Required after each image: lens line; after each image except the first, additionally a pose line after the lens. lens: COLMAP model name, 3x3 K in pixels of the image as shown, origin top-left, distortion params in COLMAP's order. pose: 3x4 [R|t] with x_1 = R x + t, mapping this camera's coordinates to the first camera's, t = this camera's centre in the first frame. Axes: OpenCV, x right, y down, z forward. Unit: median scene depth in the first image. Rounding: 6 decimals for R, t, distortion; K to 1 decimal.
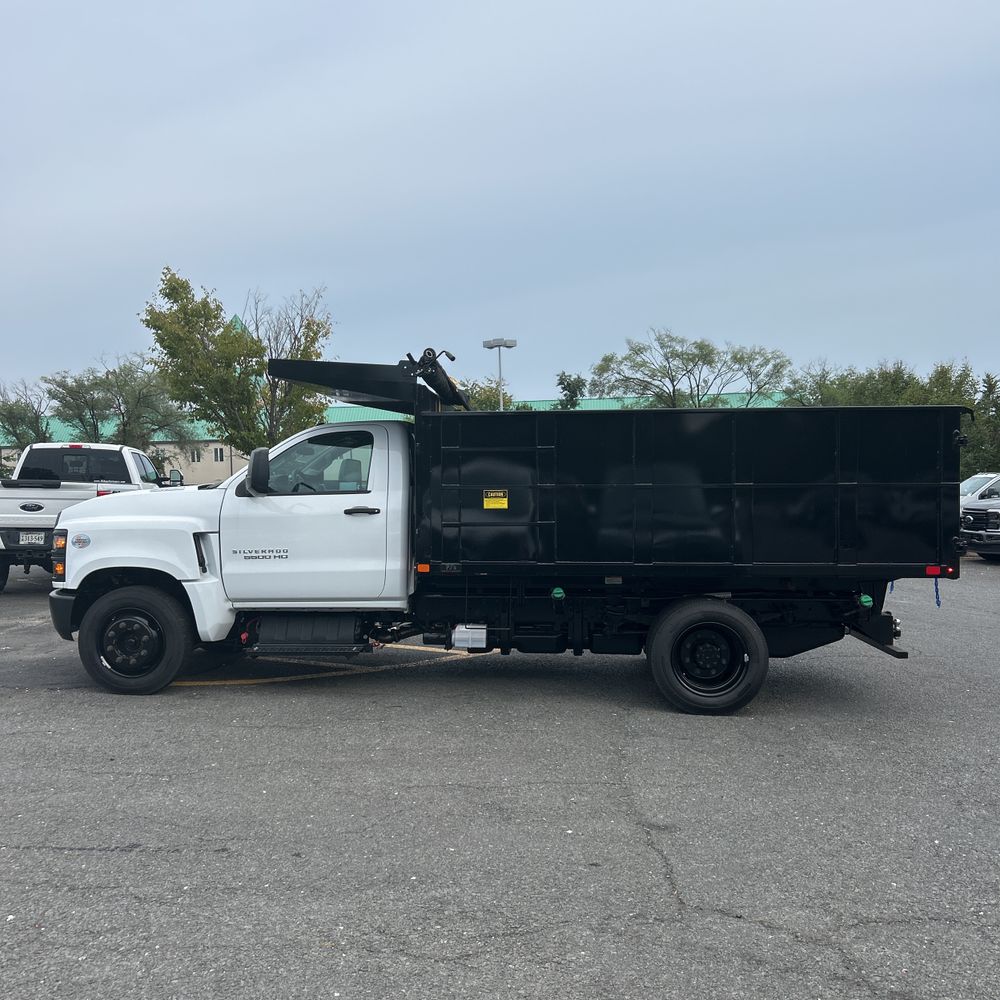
lens RADIAL K [[994.7, 0, 485.3], [0, 994.7, 485.9], [0, 0, 1]] dist [0.127220, -0.229101]
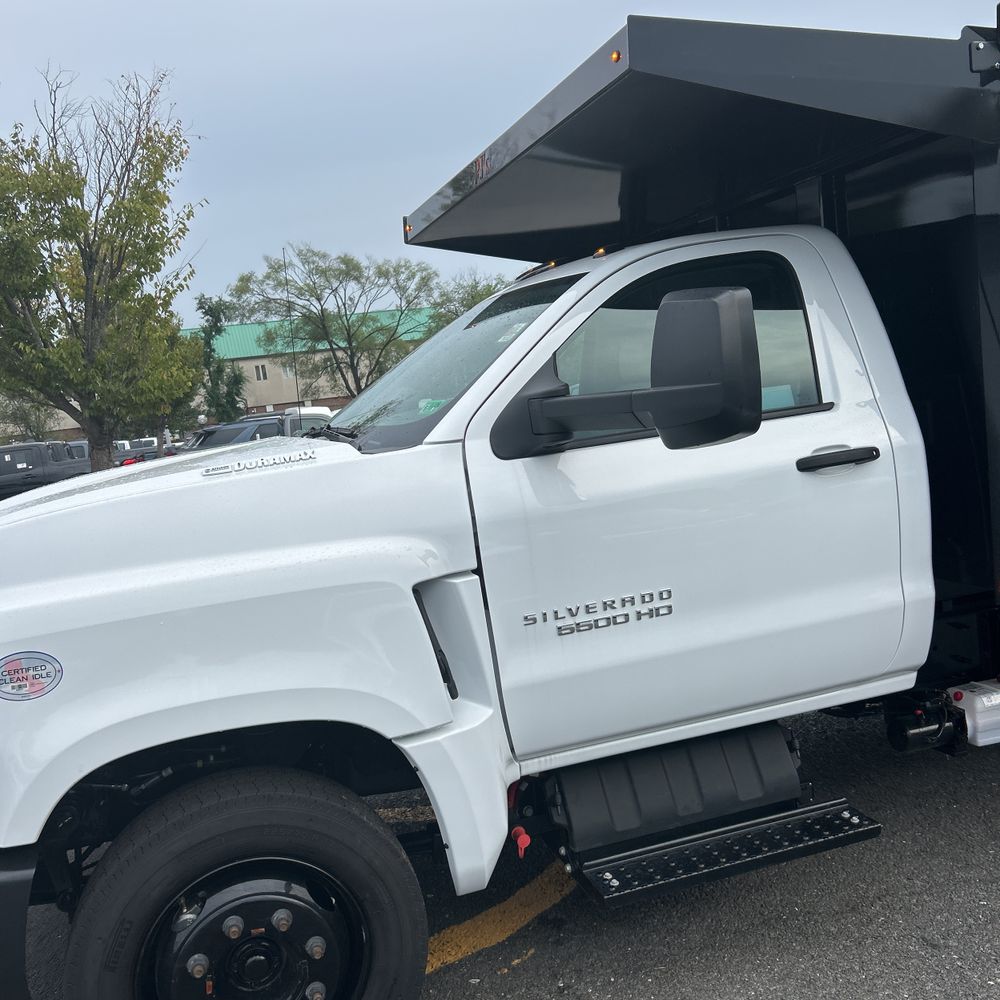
lens RADIAL K [[994.7, 0, 485.3], [0, 994.7, 485.9], [0, 0, 1]] dist [0.127220, -0.229101]
pose [[0.919072, -0.125650, 0.373522, -0.370705], [0.099307, 0.991065, 0.089036, -0.010614], [-0.381372, -0.044737, 0.923339, 0.669692]]
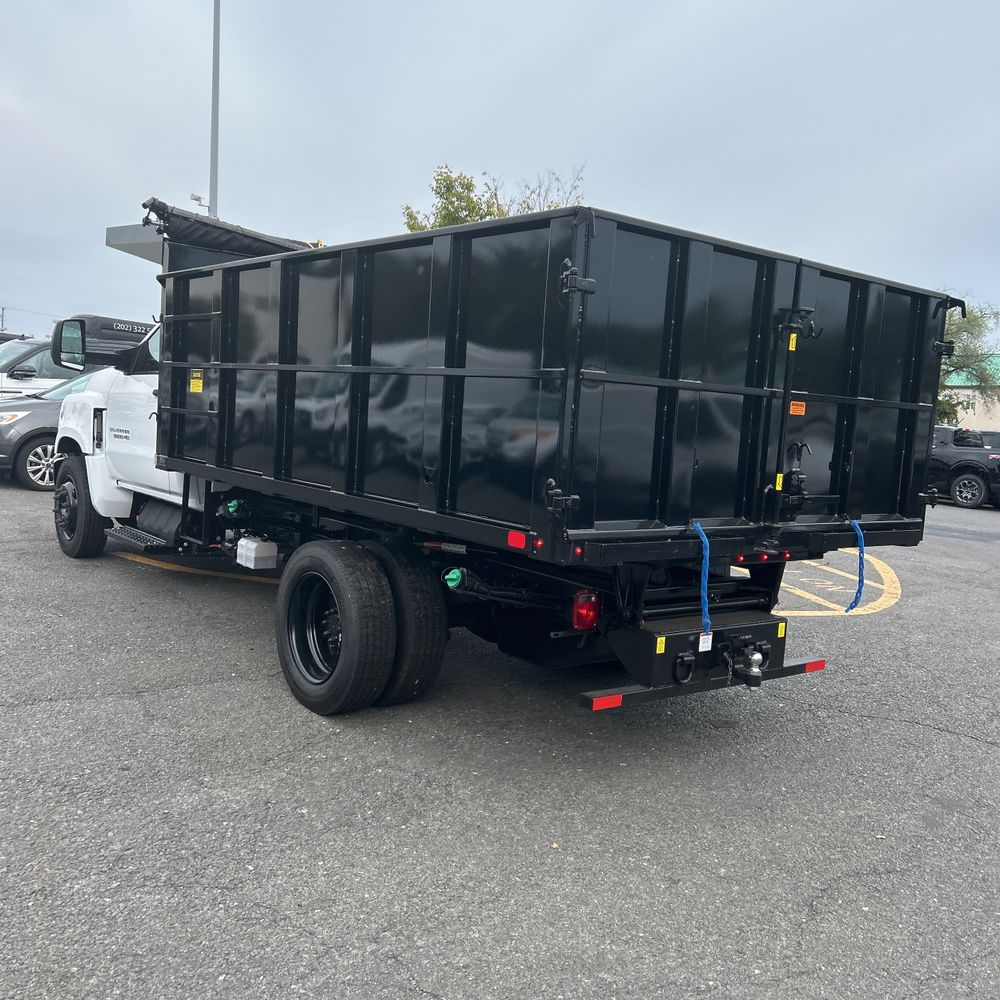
lens RADIAL K [[1003.6, 0, 484.9], [0, 1003.6, 478.9], [0, 0, 1]] dist [0.101616, -0.165788]
pose [[0.680169, 0.100025, -0.726199, 0.710834], [-0.067133, 0.994983, 0.074169, 0.014727], [0.729975, -0.001696, 0.683472, 0.562795]]
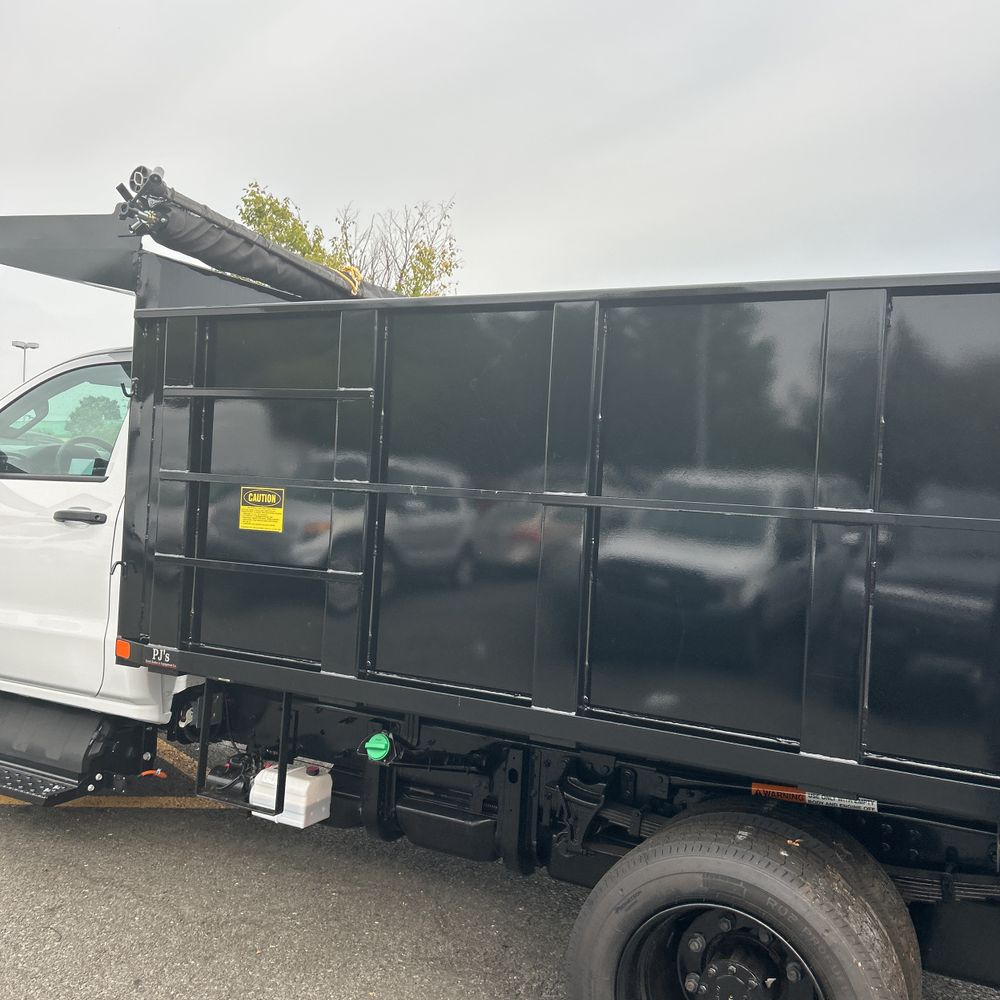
lens RADIAL K [[1003.6, 0, 484.9], [0, 1003.6, 478.9], [0, 0, 1]] dist [0.101616, -0.165788]
pose [[0.916726, 0.051511, -0.396182, 0.252870], [-0.057358, 0.998349, -0.002917, -0.003778], [0.395378, 0.025398, 0.918167, 0.583126]]
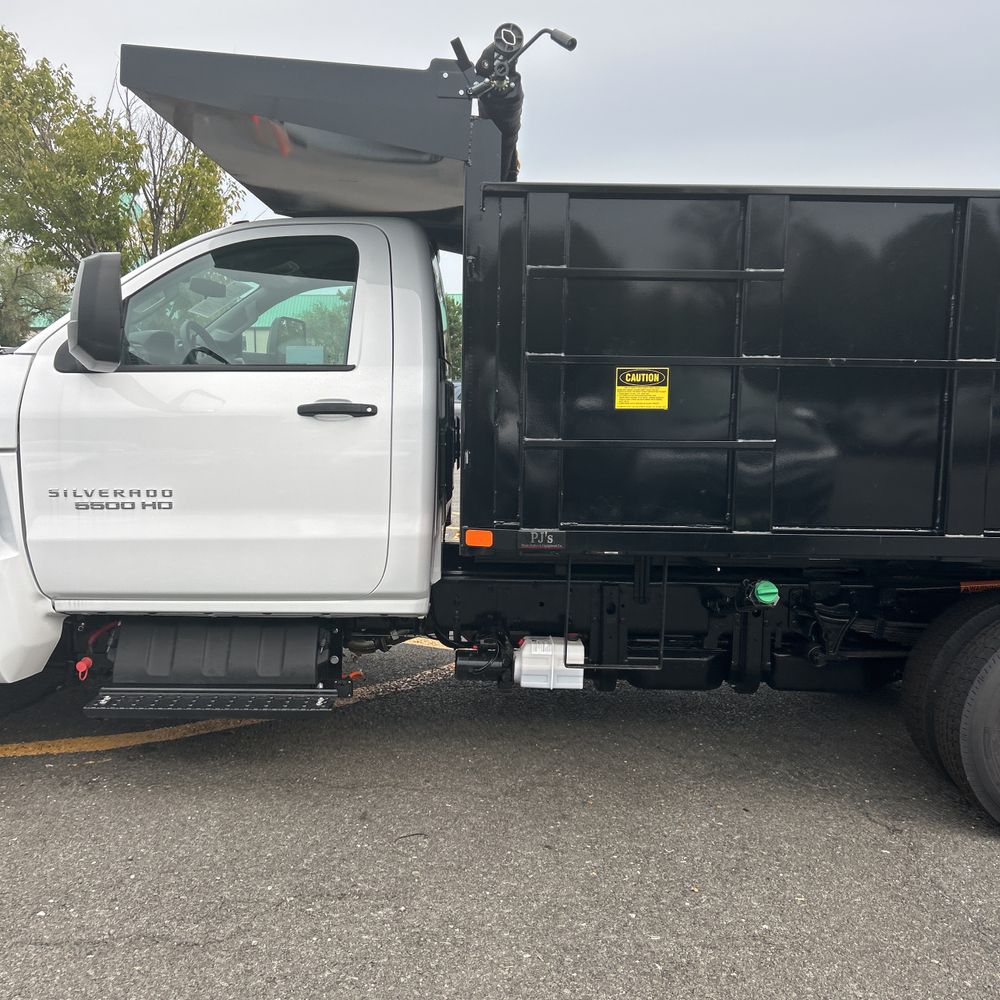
lens RADIAL K [[1003.6, 0, 484.9], [0, 1003.6, 478.9], [0, 0, 1]] dist [0.101616, -0.165788]
pose [[0.995749, 0.011112, 0.091431, -0.093735], [-0.019575, 0.995548, 0.092201, 0.012555], [-0.090000, -0.093599, 0.991534, 0.506439]]
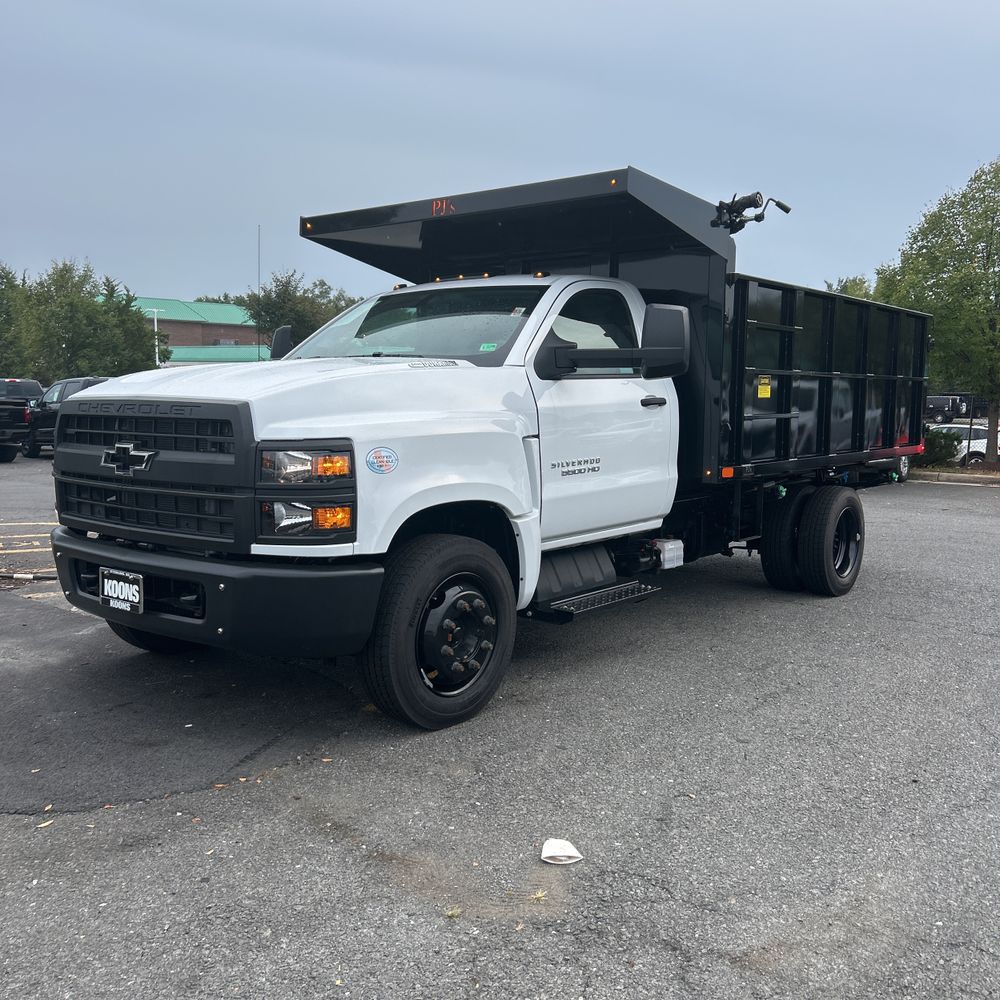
lens RADIAL K [[1003.6, 0, 484.9], [0, 1003.6, 478.9], [0, 0, 1]] dist [0.101616, -0.165788]
pose [[0.564623, -0.061716, 0.823038, -0.773765], [-0.016182, 0.996181, 0.085801, 0.019269], [-0.825190, -0.061764, 0.561468, 0.651089]]
